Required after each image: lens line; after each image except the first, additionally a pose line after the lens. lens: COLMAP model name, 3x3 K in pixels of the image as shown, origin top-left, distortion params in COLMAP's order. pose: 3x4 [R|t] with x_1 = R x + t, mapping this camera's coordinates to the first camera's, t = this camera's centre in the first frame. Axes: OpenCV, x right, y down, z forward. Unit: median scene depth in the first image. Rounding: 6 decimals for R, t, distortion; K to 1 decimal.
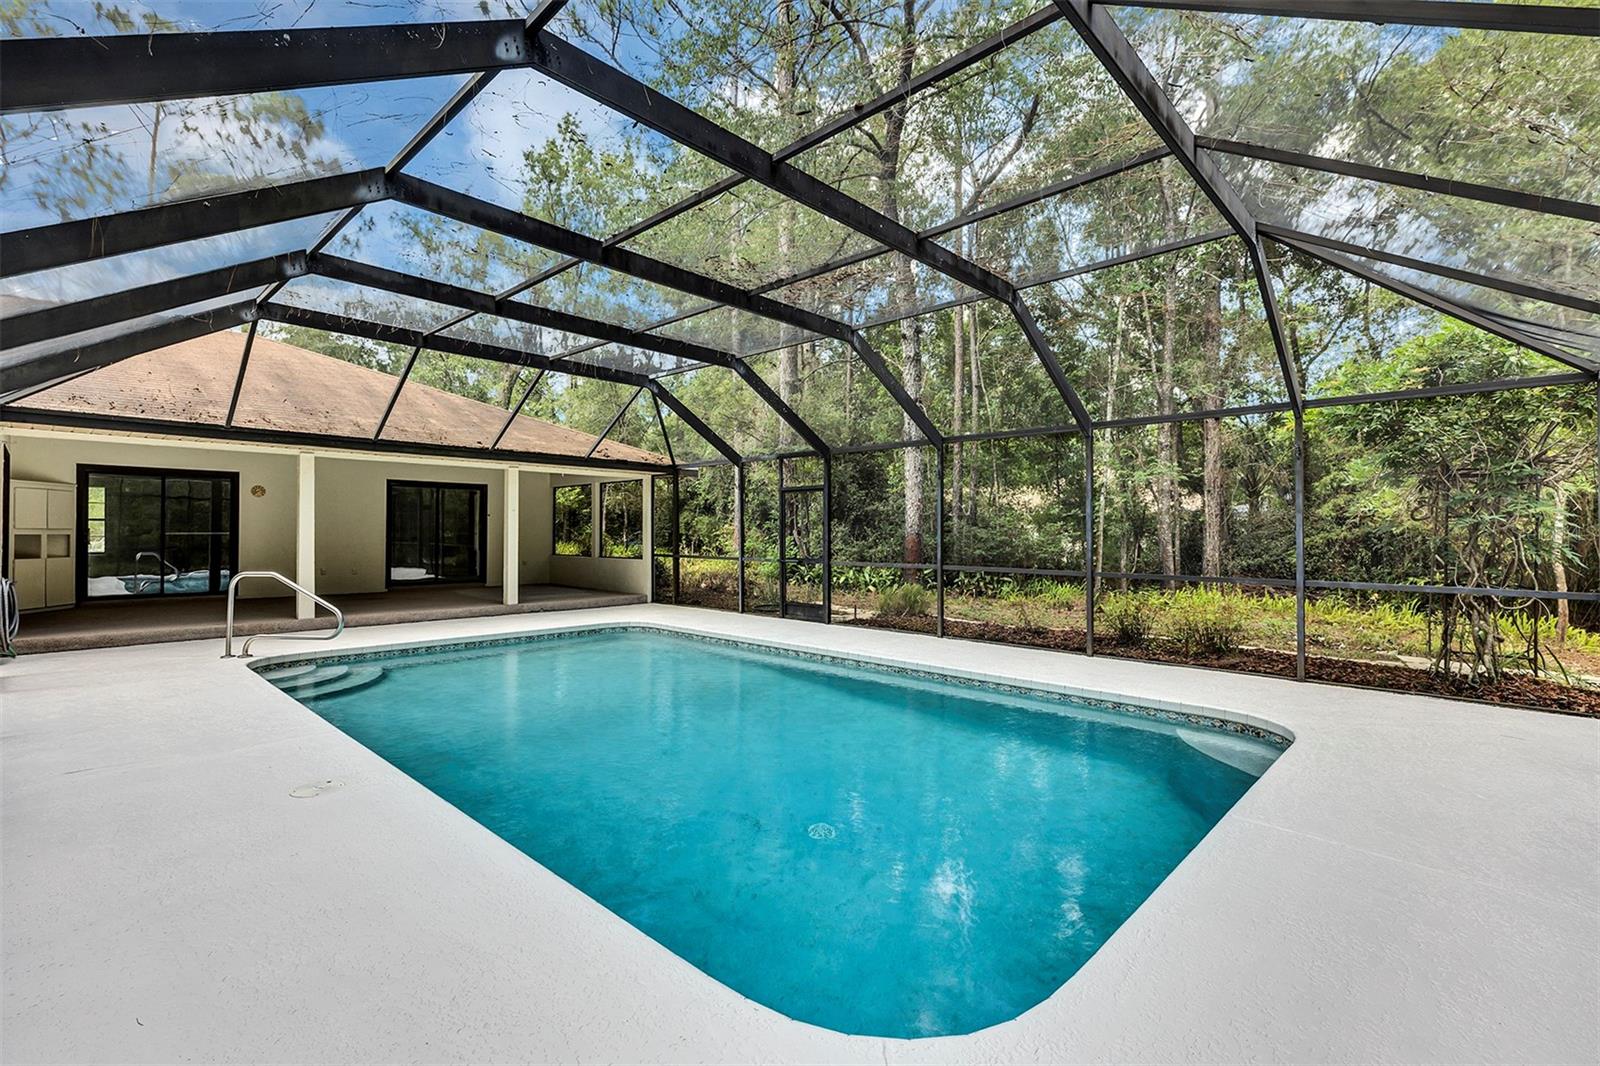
lens RADIAL K [[717.6, 0, 789.5], [0, 717.6, 529.6], [0, 0, 1]] dist [0.015218, -0.001247]
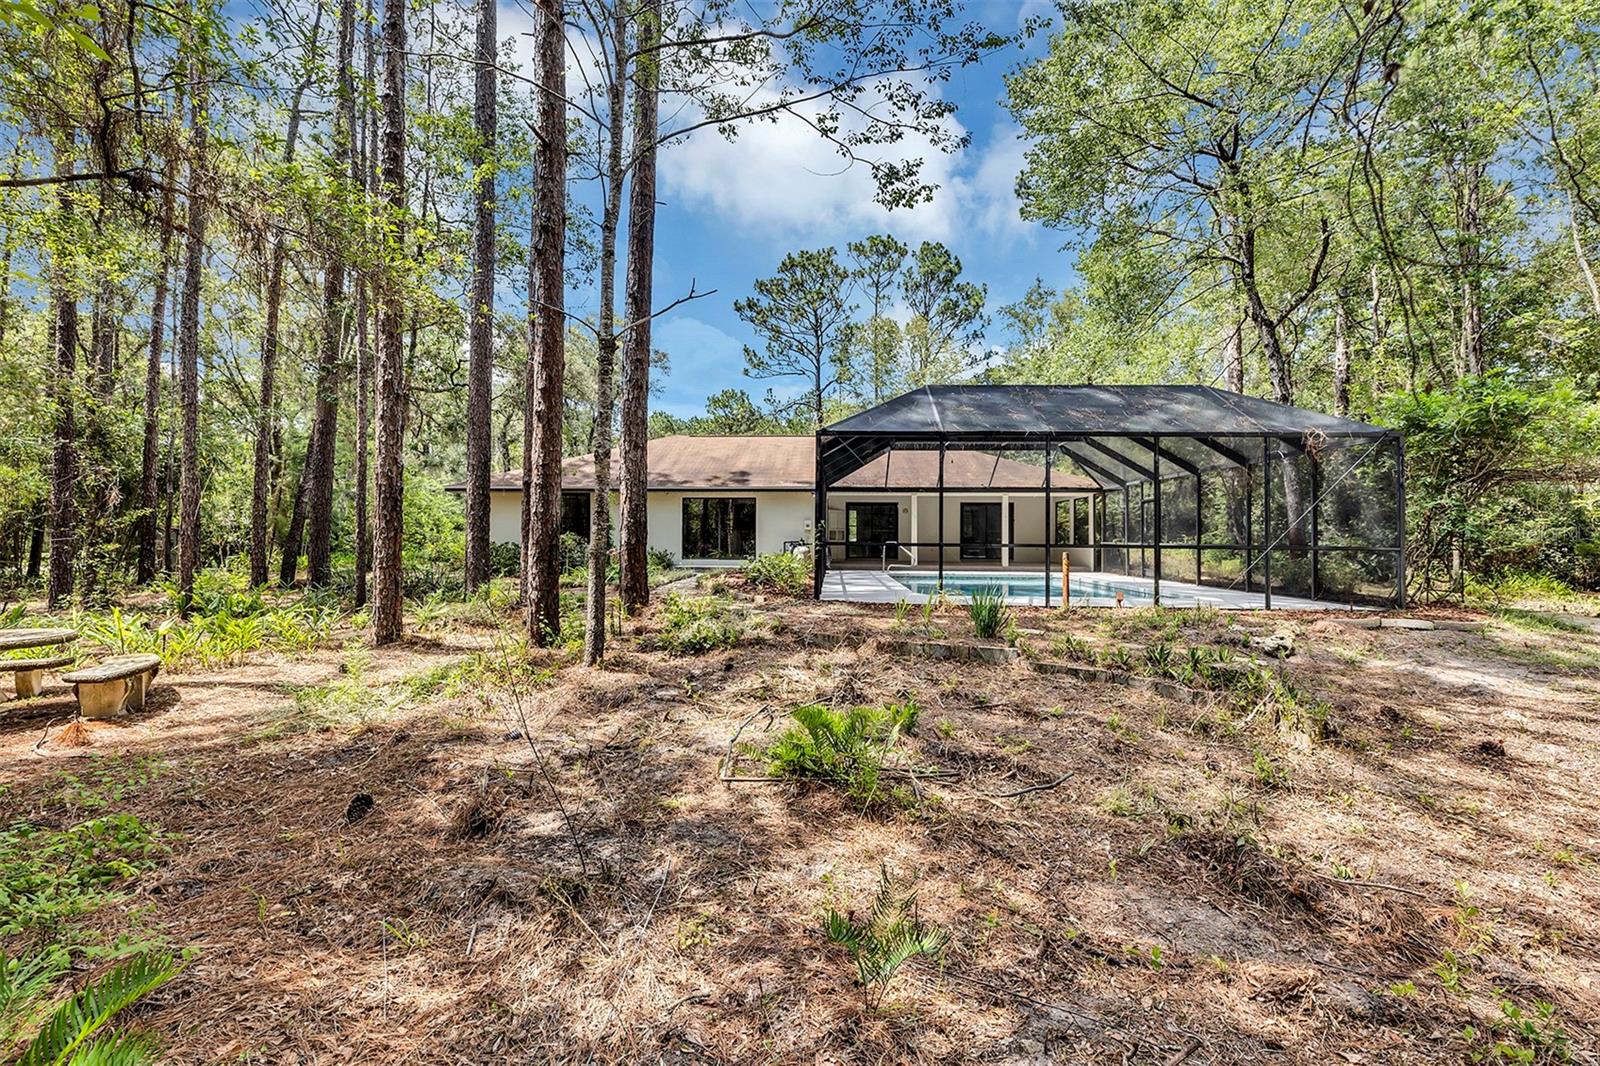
lens RADIAL K [[717.6, 0, 801.3], [0, 717.6, 529.2], [0, 0, 1]] dist [0.015218, -0.001247]
pose [[0.670059, -0.006919, -0.742275, 0.635700], [0.000129, 0.999958, -0.009205, 0.021740], [0.742308, 0.006073, 0.670032, -0.652777]]
